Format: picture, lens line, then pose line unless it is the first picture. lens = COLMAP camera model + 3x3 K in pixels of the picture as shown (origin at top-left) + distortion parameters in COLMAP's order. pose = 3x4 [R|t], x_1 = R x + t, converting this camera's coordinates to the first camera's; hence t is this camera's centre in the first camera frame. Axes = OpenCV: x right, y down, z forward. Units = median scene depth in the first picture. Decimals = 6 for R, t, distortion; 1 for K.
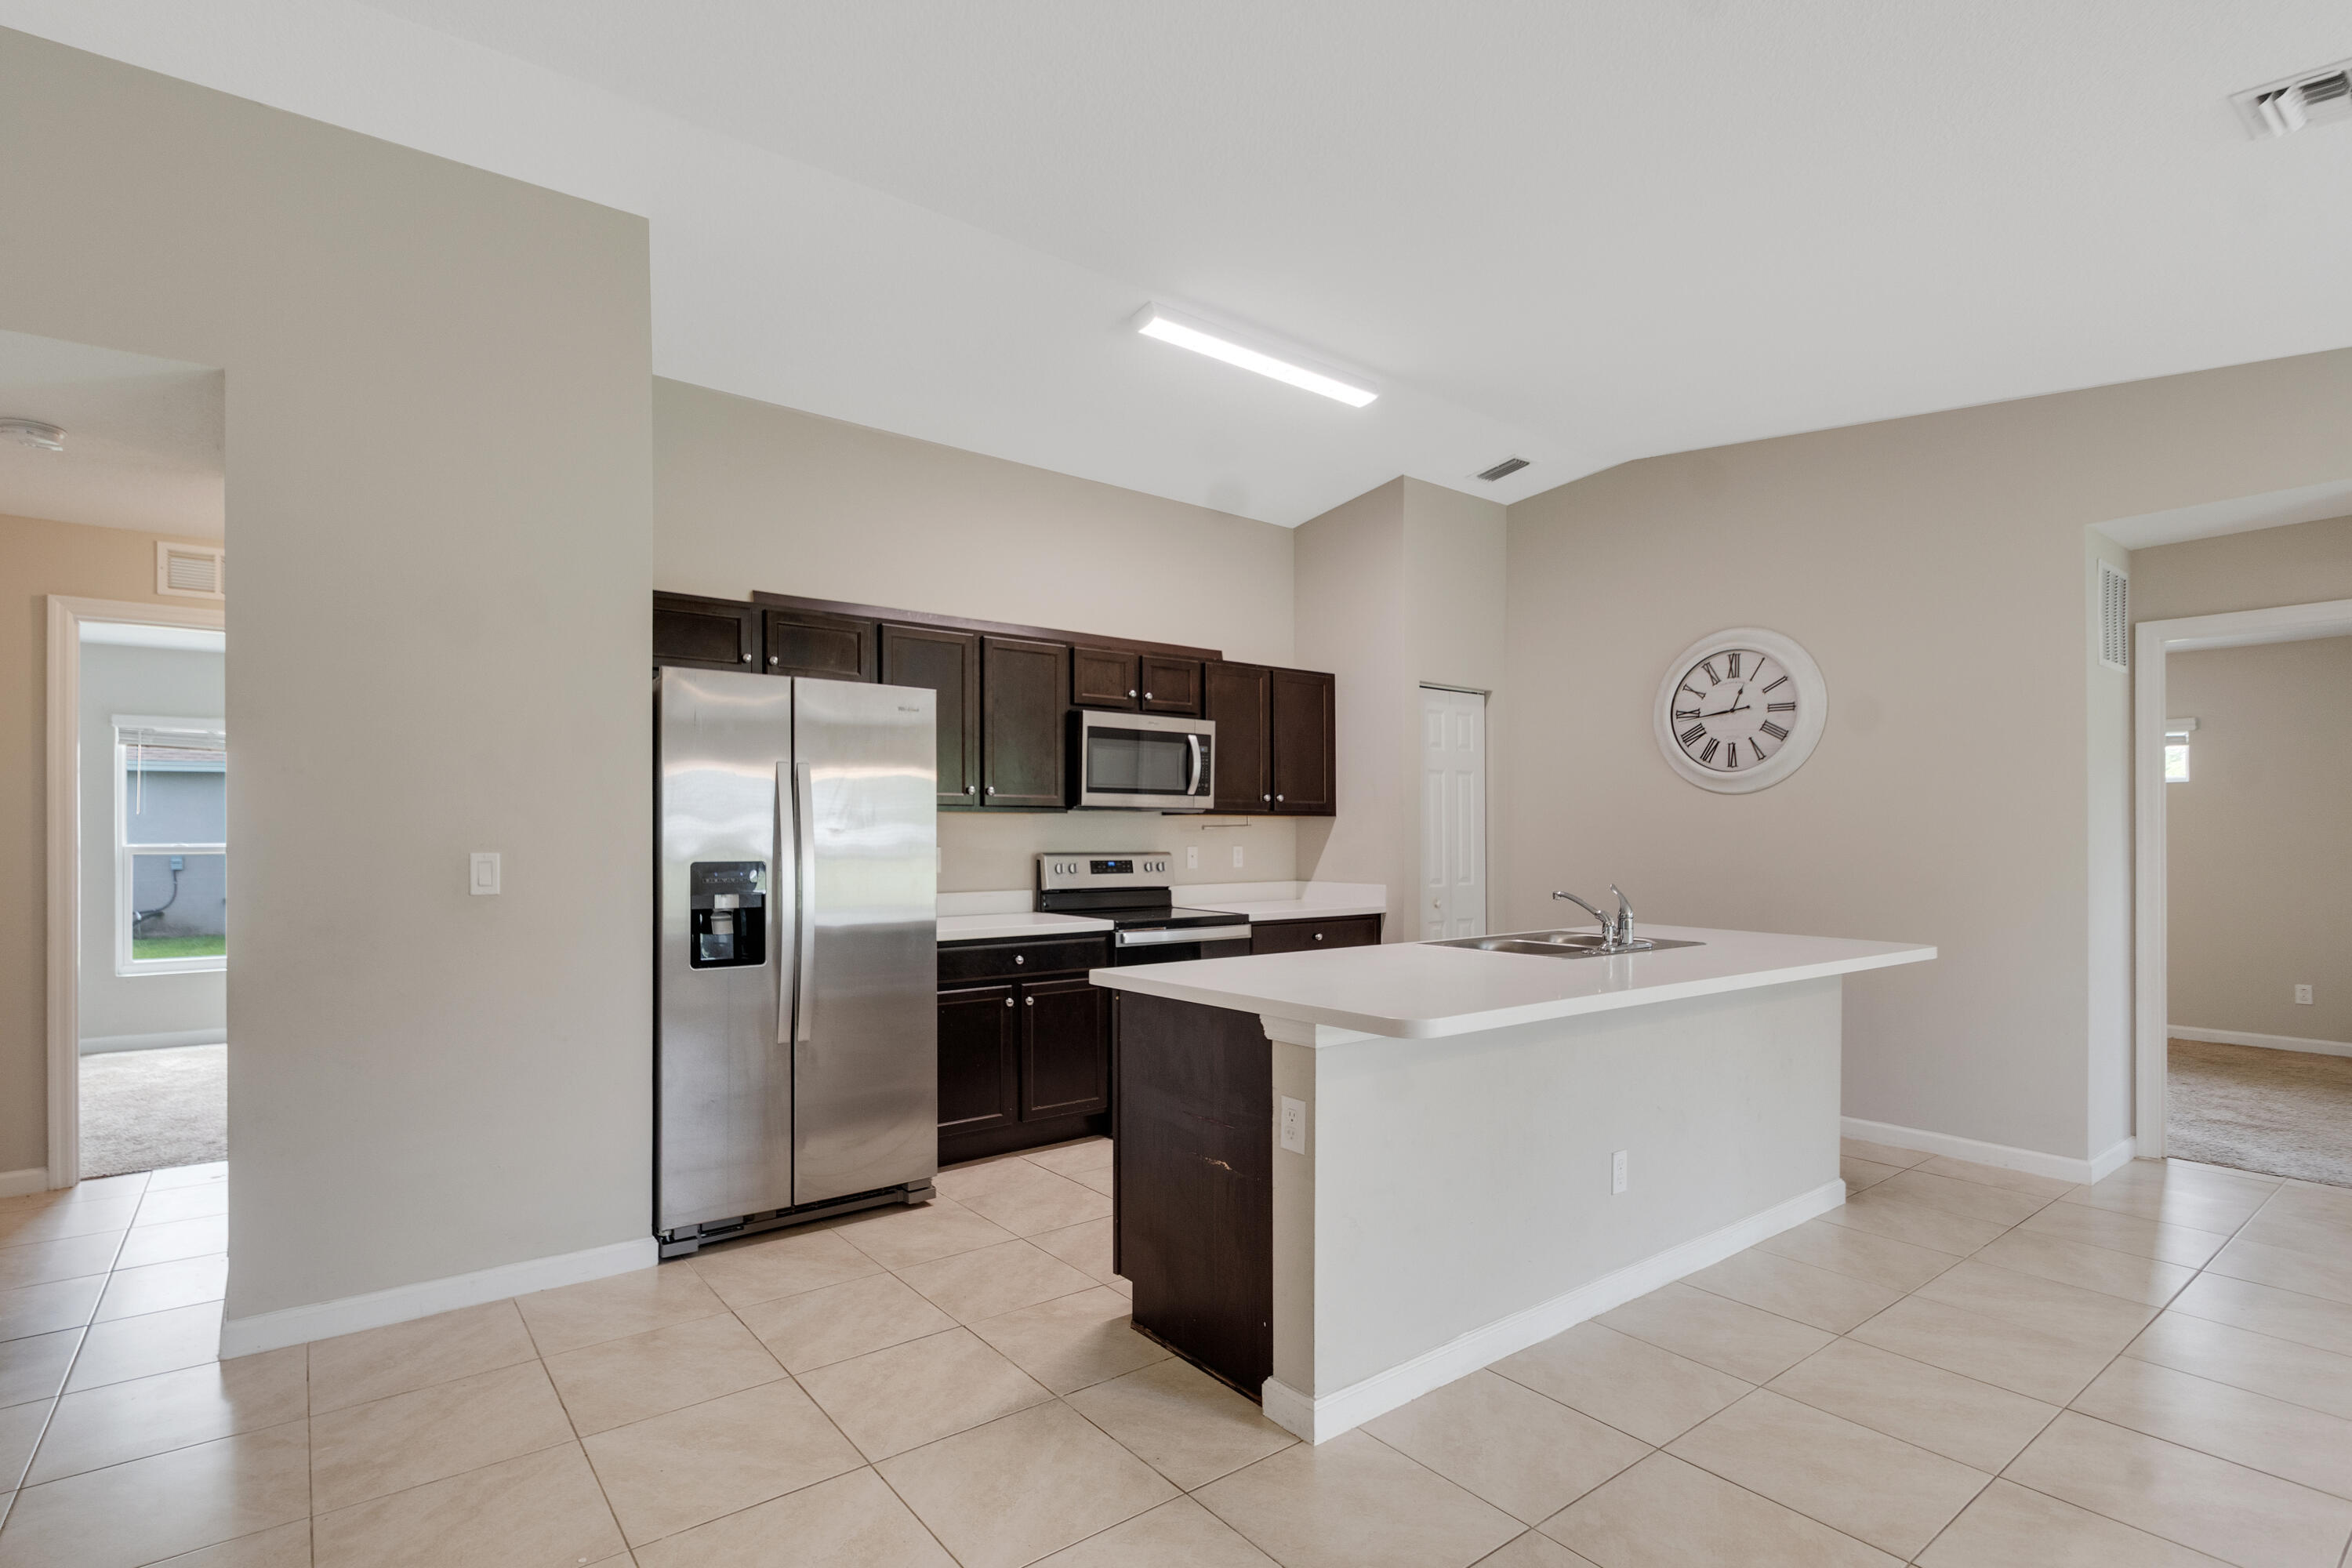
lens RADIAL K [[1126.1, 0, 1094.8], [0, 1126.1, 840.6], [0, 0, 1]] dist [0.006589, 0.000177]
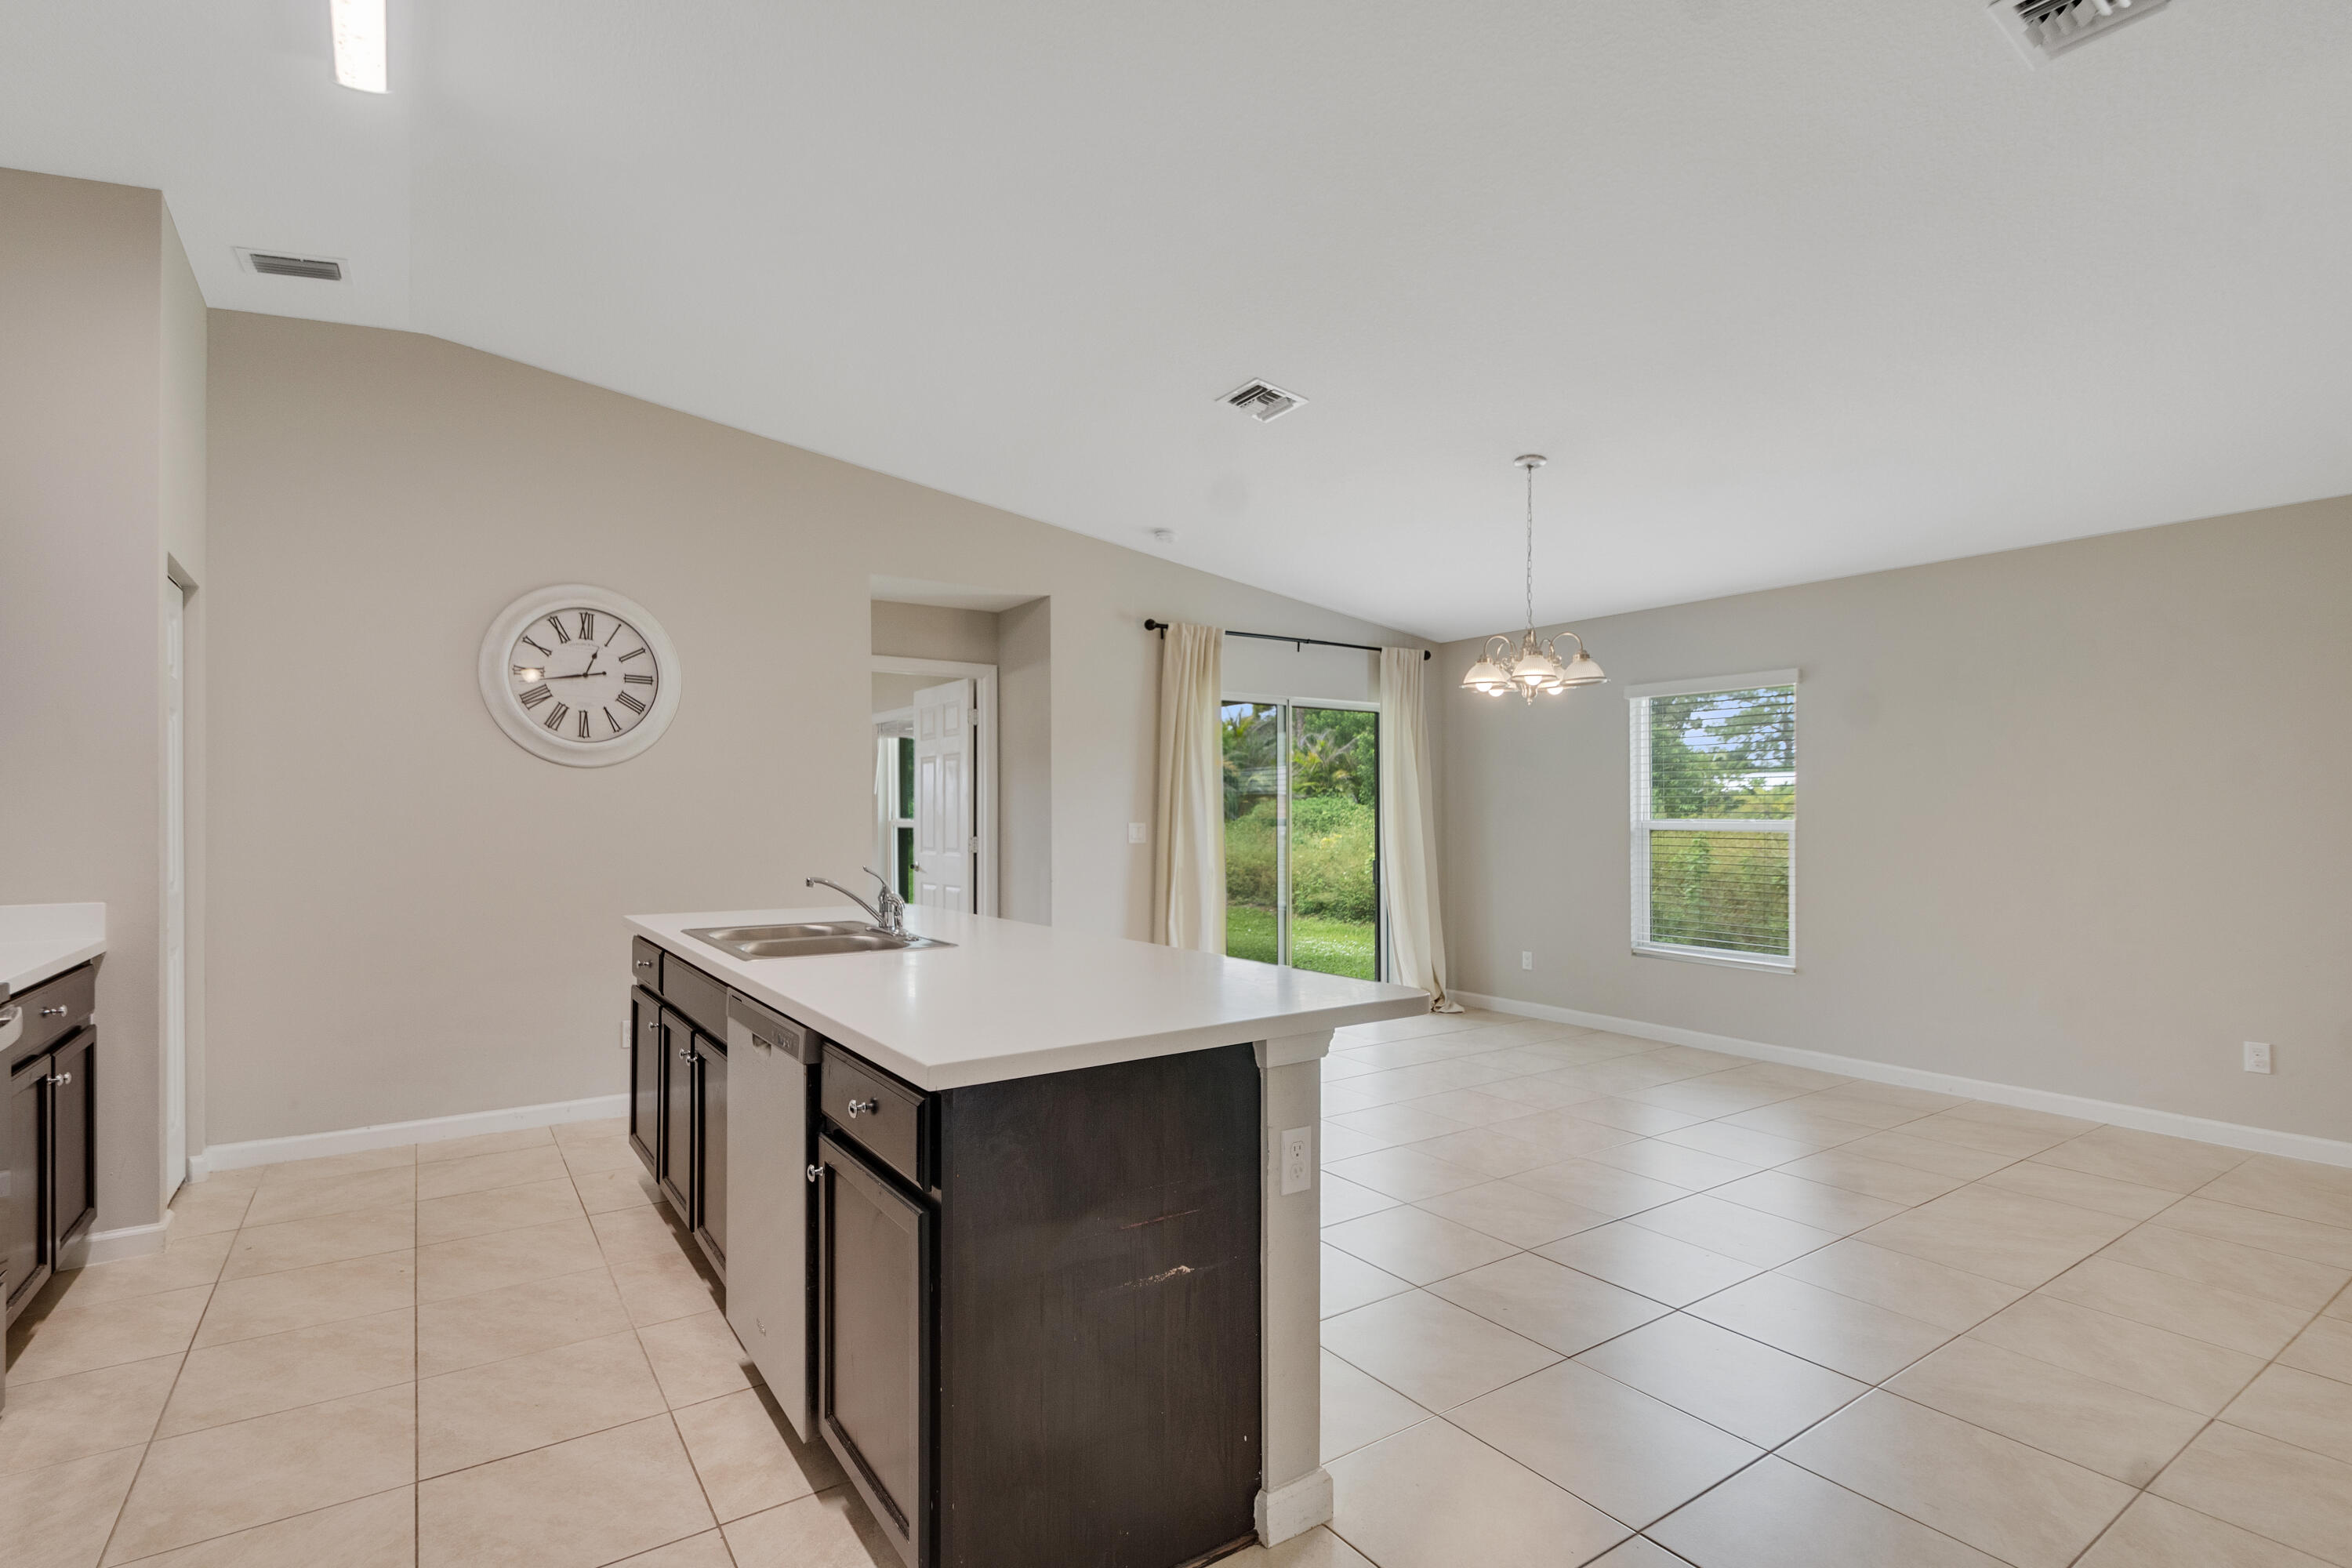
lens RADIAL K [[1094.2, 0, 1168.4], [0, 1094.2, 809.2], [0, 0, 1]] dist [0.010935, 0.000103]
pose [[0.030765, 0.003508, 0.999520, -0.310656], [0.005247, 0.999979, -0.003671, -0.002095], [-0.999513, 0.005358, 0.030746, 0.522062]]
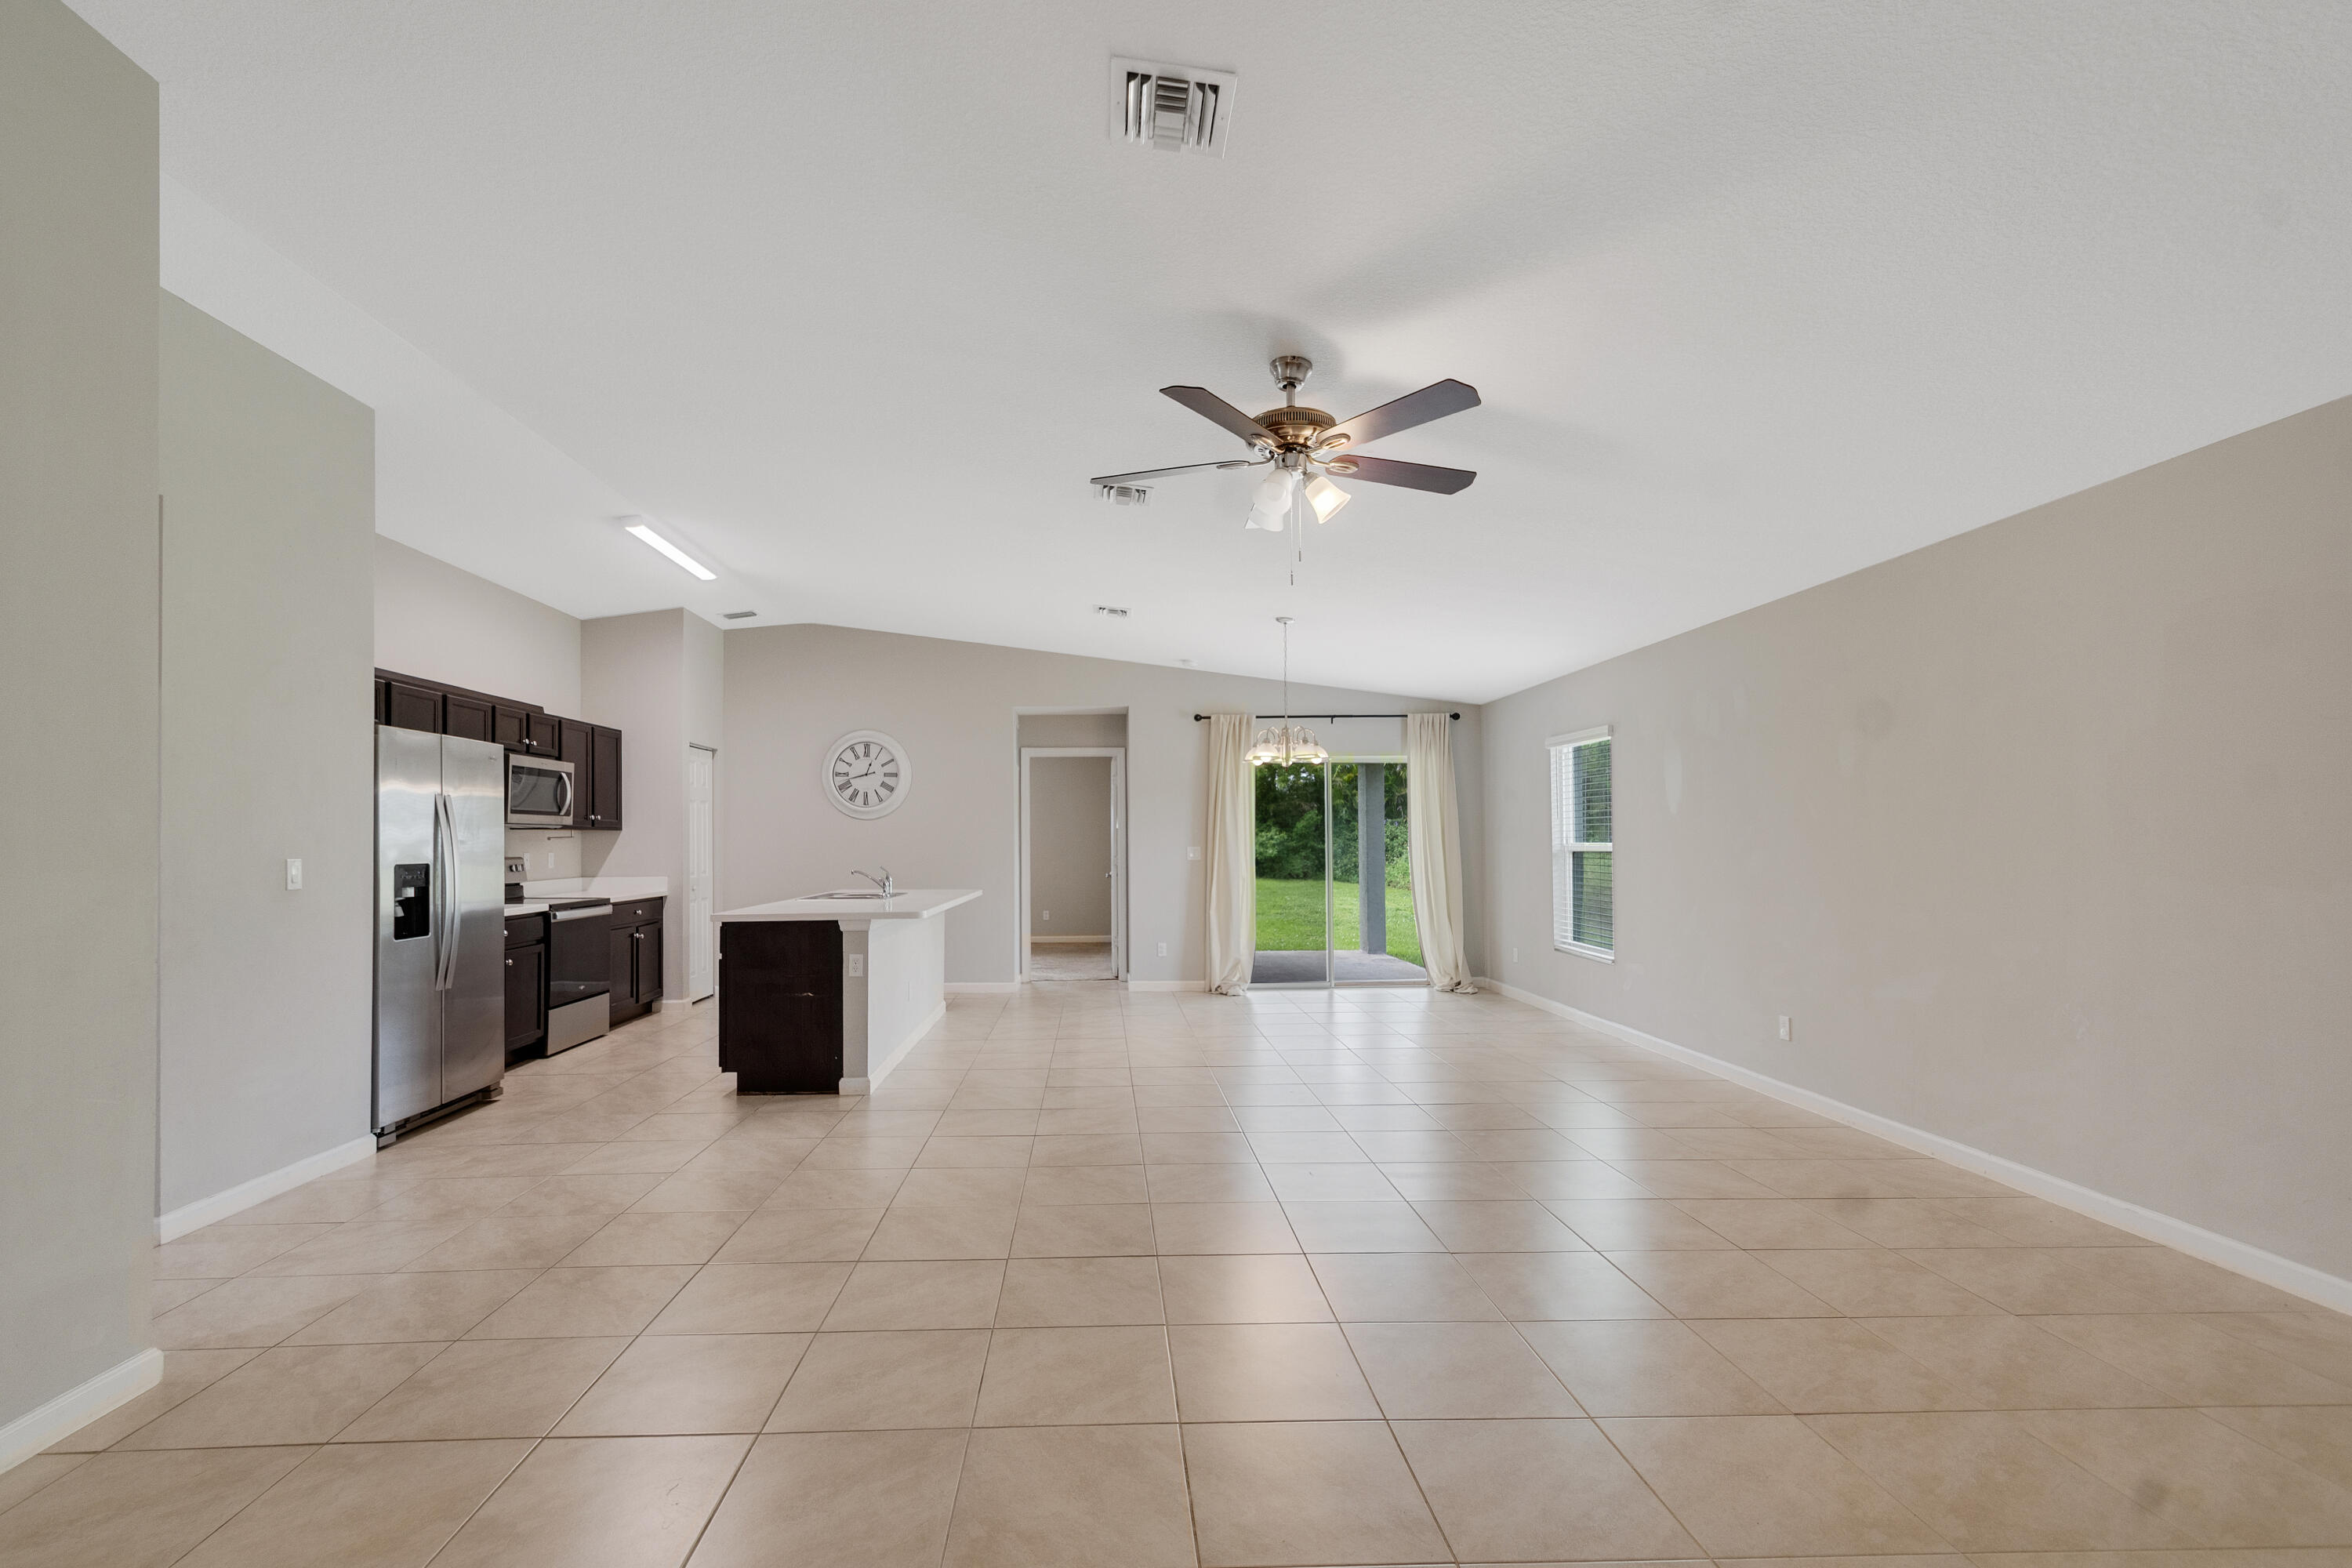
lens RADIAL K [[1079.8, 0, 1171.5], [0, 1079.8, 822.4], [0, 0, 1]] dist [-0.001033, -0.000063]
pose [[0.538715, 0.010498, 0.842423, -0.671748], [0.009889, 0.999775, -0.018782, 0.000975], [-0.842430, 0.018449, 0.538490, -0.379896]]
